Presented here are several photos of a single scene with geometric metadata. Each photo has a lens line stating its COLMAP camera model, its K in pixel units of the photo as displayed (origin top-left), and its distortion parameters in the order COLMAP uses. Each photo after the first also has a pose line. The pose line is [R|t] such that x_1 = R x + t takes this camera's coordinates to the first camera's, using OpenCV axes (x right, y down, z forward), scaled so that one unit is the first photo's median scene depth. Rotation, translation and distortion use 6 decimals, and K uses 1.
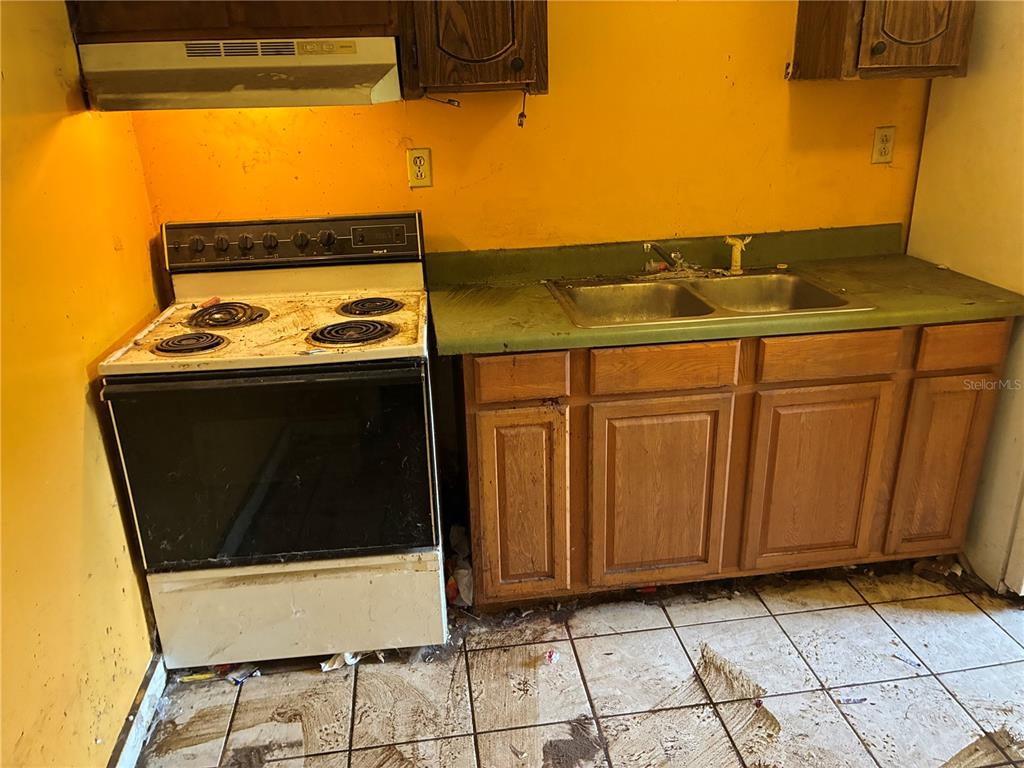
lens RADIAL K [[778.4, 0, 549.2], [0, 778.4, 390.5], [0, 0, 1]] dist [0.145319, -0.185663]
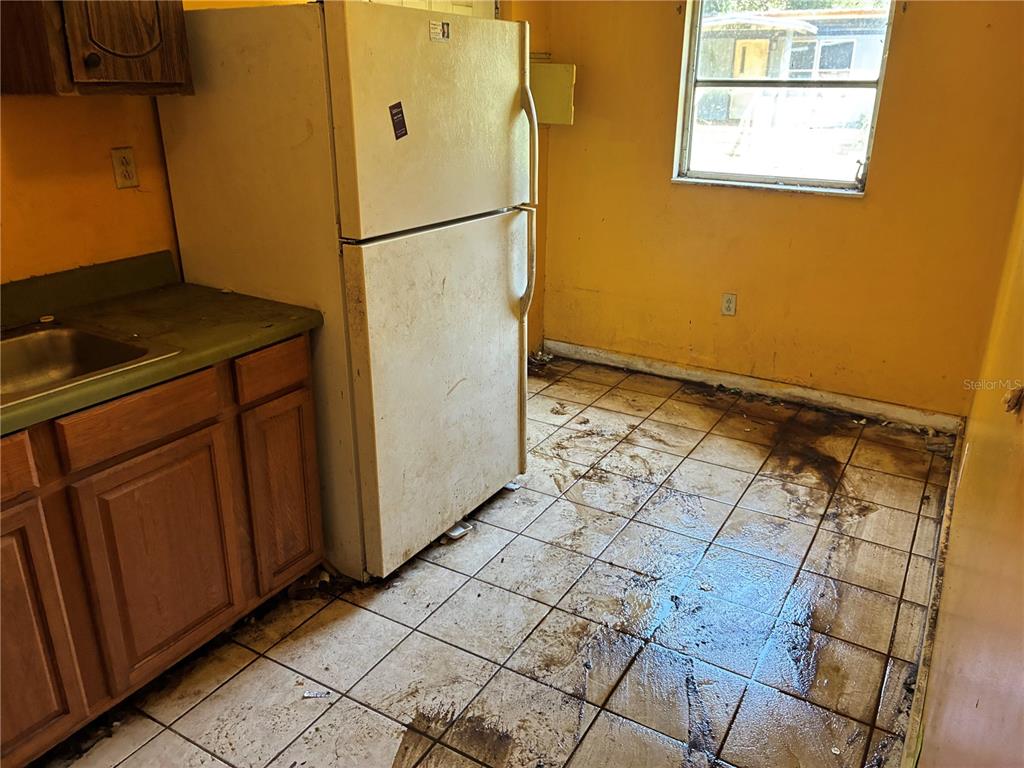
lens RADIAL K [[757.9, 0, 512.0], [0, 757.9, 384.0], [0, 0, 1]] dist [0.060072, -0.097372]
pose [[0.646564, -0.248244, 0.721339, 0.024951], [0.254812, 0.961542, 0.102511, -0.059289], [-0.719045, 0.117526, 0.684954, 0.148083]]
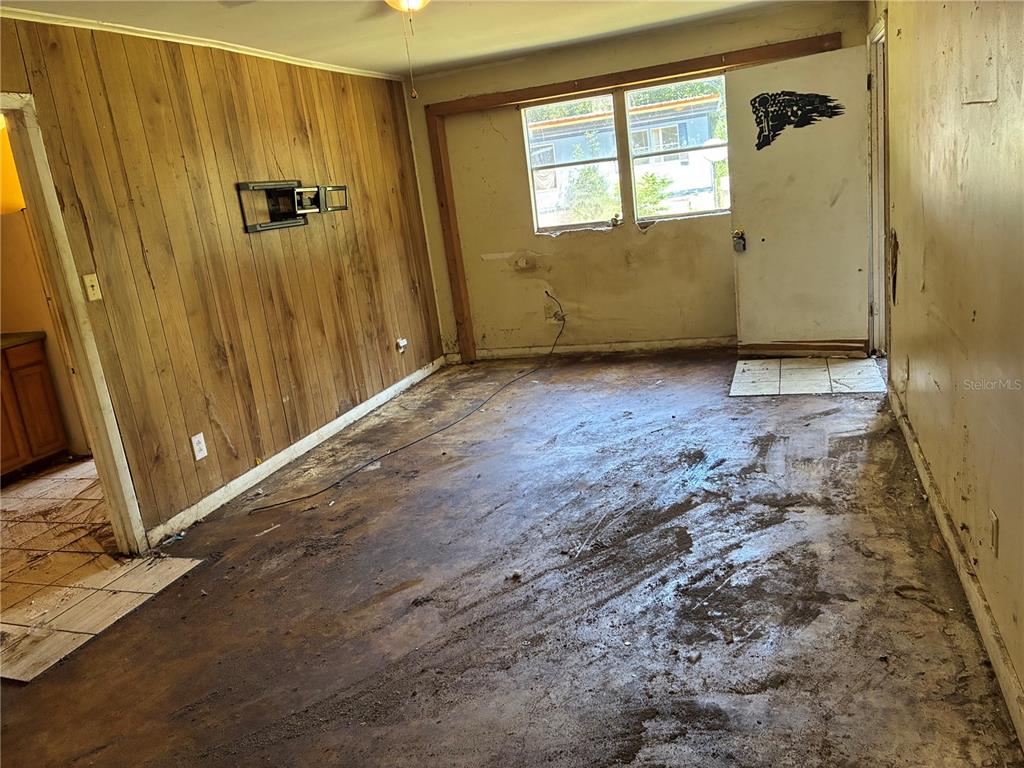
lens RADIAL K [[766.6, 0, 495.3], [0, 766.6, 381.2], [0, 0, 1]] dist [0.079403, -0.107019]
pose [[0.489206, -0.256398, 0.833629, -0.737251], [0.423516, 0.905394, 0.029935, 0.533601], [-0.762438, 0.338411, 0.551513, -1.300555]]
